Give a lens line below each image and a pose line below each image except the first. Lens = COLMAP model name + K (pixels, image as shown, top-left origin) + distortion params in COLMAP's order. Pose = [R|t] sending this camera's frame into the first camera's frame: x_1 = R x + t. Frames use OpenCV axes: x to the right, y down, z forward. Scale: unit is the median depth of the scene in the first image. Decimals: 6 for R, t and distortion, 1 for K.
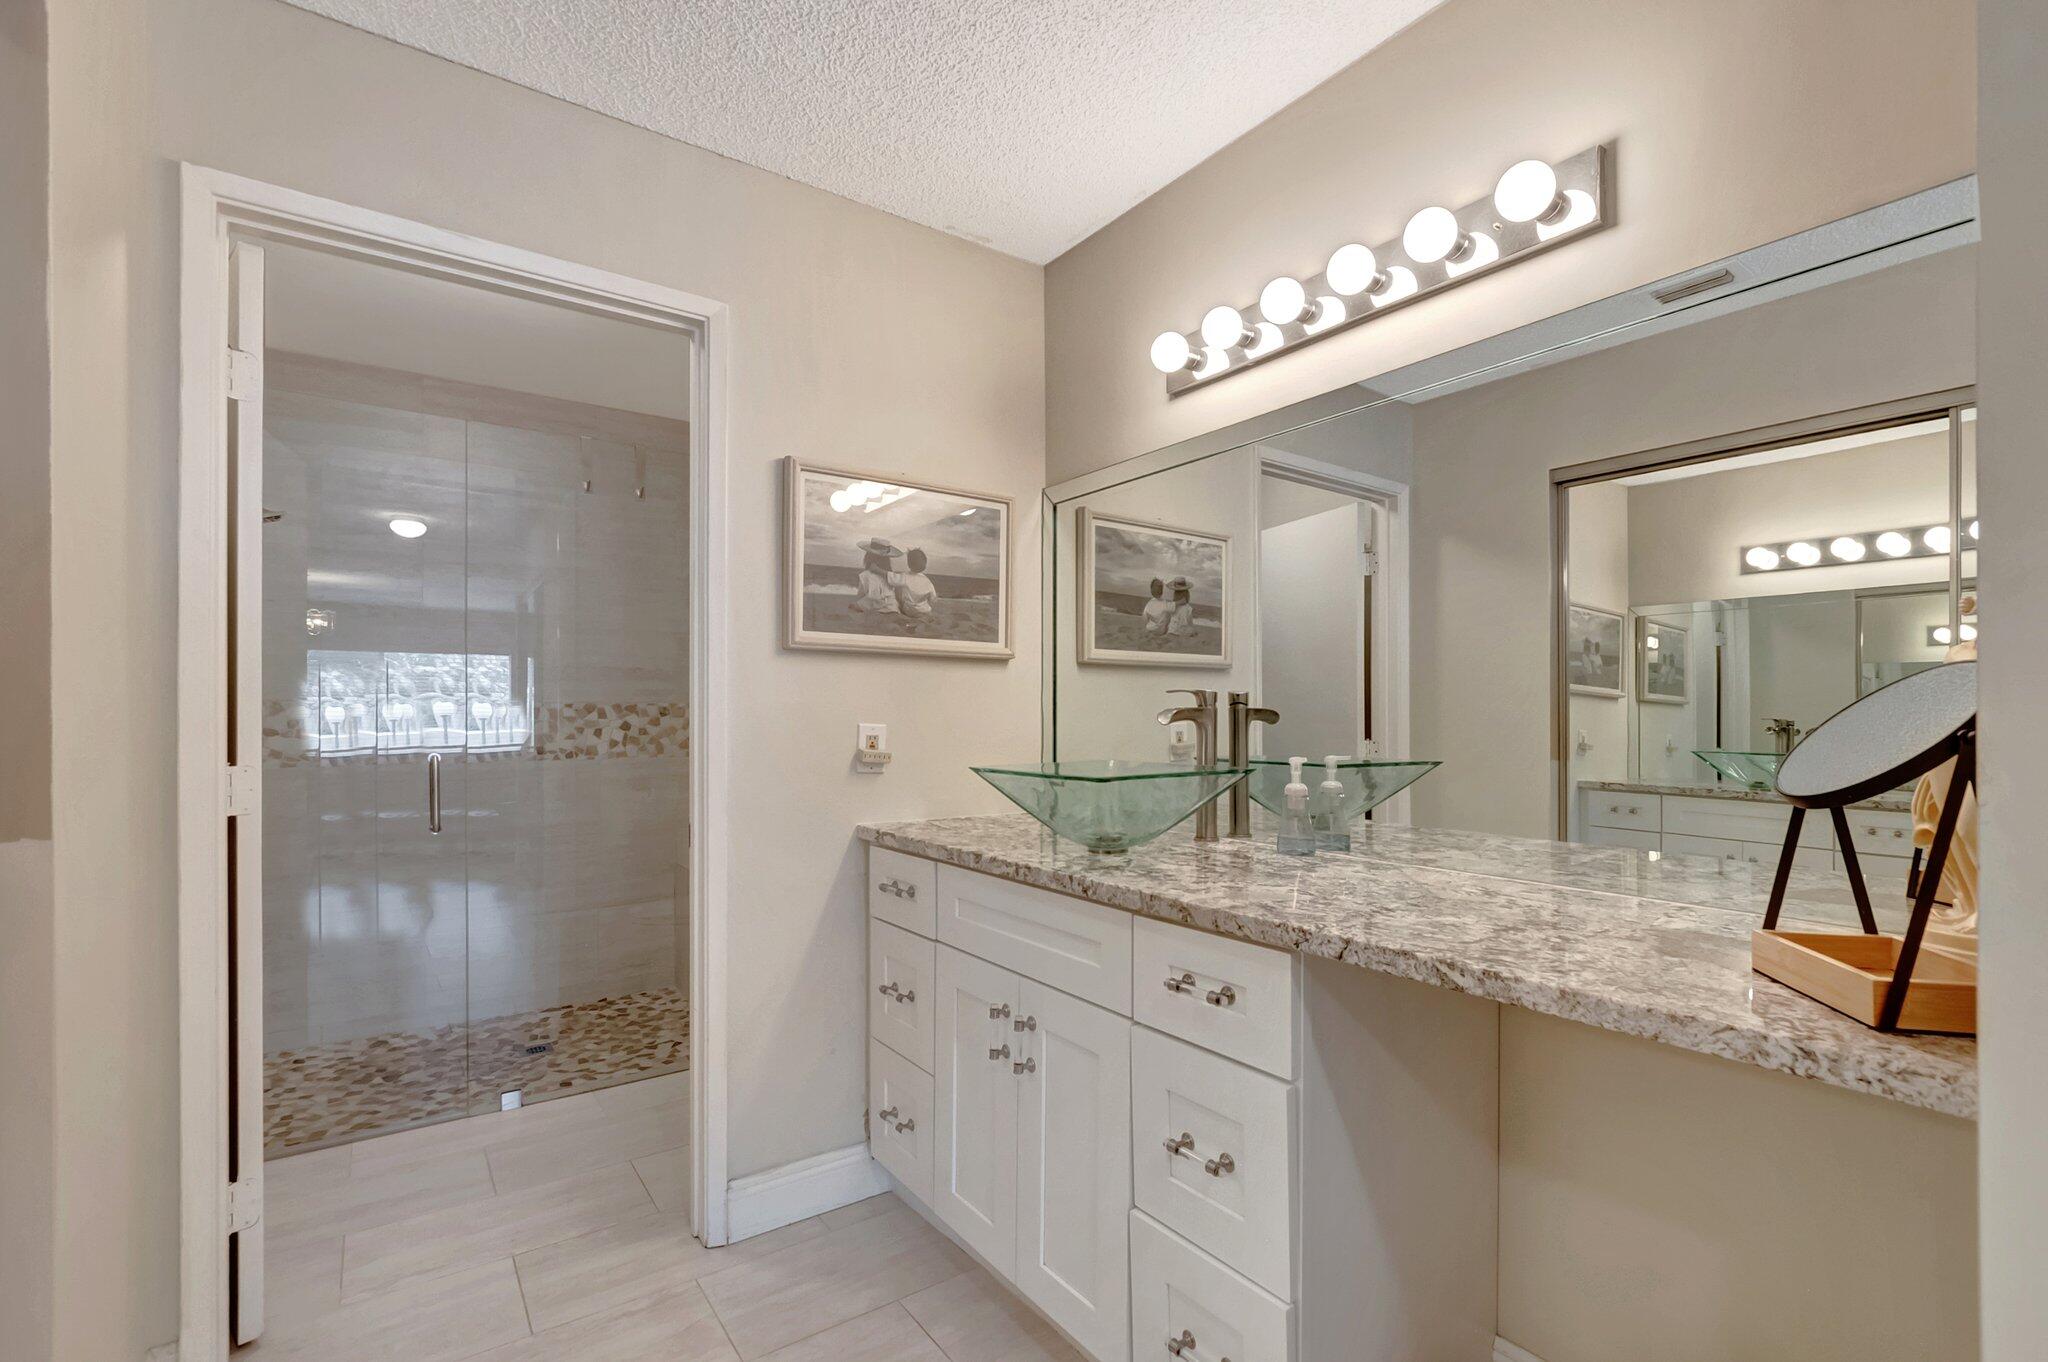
lens RADIAL K [[897.5, 0, 1030.4], [0, 897.5, 732.6], [0, 0, 1]] dist [-0.014904, 0.001093]
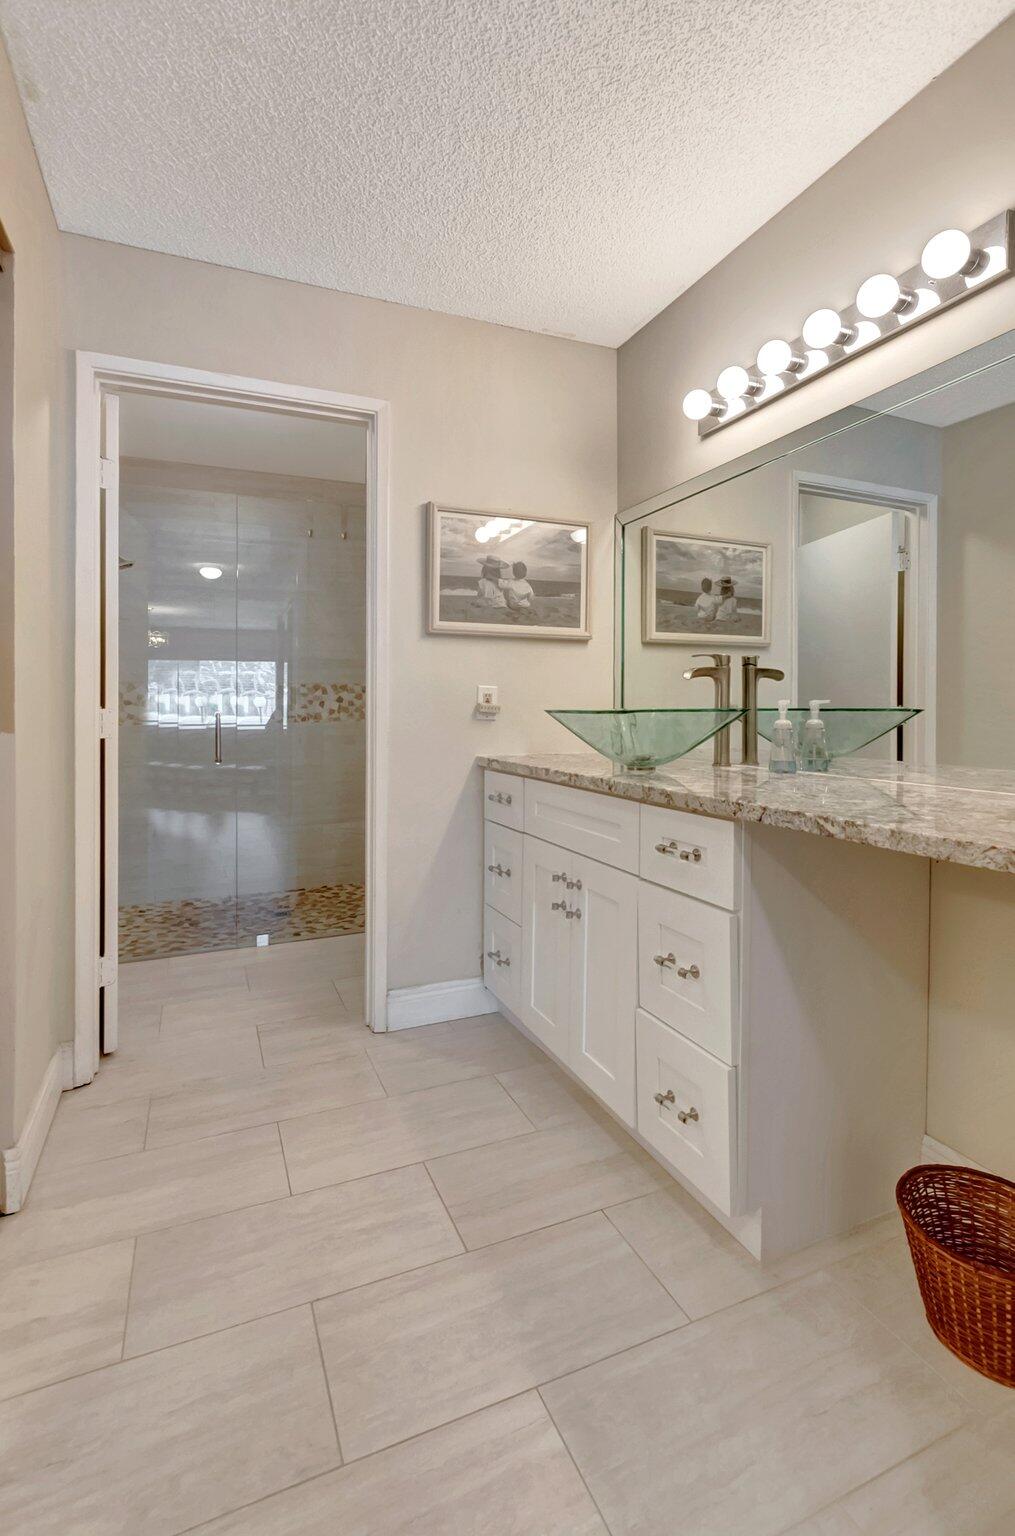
lens RADIAL K [[708.3, 0, 500.1], [0, 708.3, 724.7], [0, 0, 1]] dist [-0.014418, 0.000011]
pose [[0.974299, 0.001871, -0.225250, 0.097913], [-0.000875, 0.999989, 0.004523, 0.047234], [0.225256, -0.004210, 0.974290, -0.095210]]
